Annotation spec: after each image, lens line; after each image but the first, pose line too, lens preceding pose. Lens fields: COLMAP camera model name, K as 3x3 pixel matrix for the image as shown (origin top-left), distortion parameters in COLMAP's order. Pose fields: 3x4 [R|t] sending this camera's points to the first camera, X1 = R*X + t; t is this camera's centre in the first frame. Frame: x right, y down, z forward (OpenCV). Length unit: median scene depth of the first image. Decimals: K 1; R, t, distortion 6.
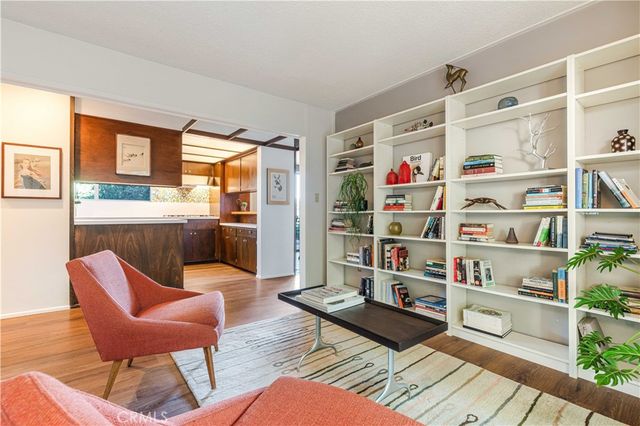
lens RADIAL K [[291.8, 0, 319.6], [0, 291.8, 213.1], [0, 0, 1]] dist [-0.003389, -0.000194]
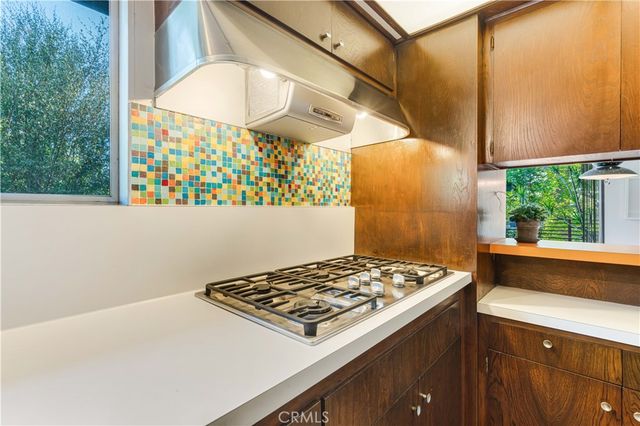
lens RADIAL K [[291.8, 0, 319.7], [0, 291.8, 209.6], [0, 0, 1]] dist [-0.003389, -0.000194]
pose [[0.986038, -0.004771, 0.166455, -0.467774], [0.003941, 0.999978, 0.005317, -0.033511], [-0.166477, -0.004587, 0.986035, 0.777249]]
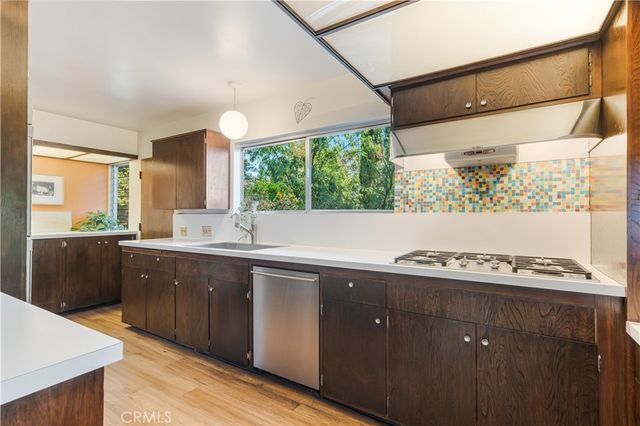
lens RADIAL K [[311.4, 0, 320.3], [0, 311.4, 213.1], [0, 0, 1]] dist [0.003030, 0.000300]
pose [[0.335334, -0.009107, -0.942055, -0.208619], [0.004015, 0.999958, -0.008237, -0.032694], [0.942091, -0.001020, 0.335357, 0.717918]]
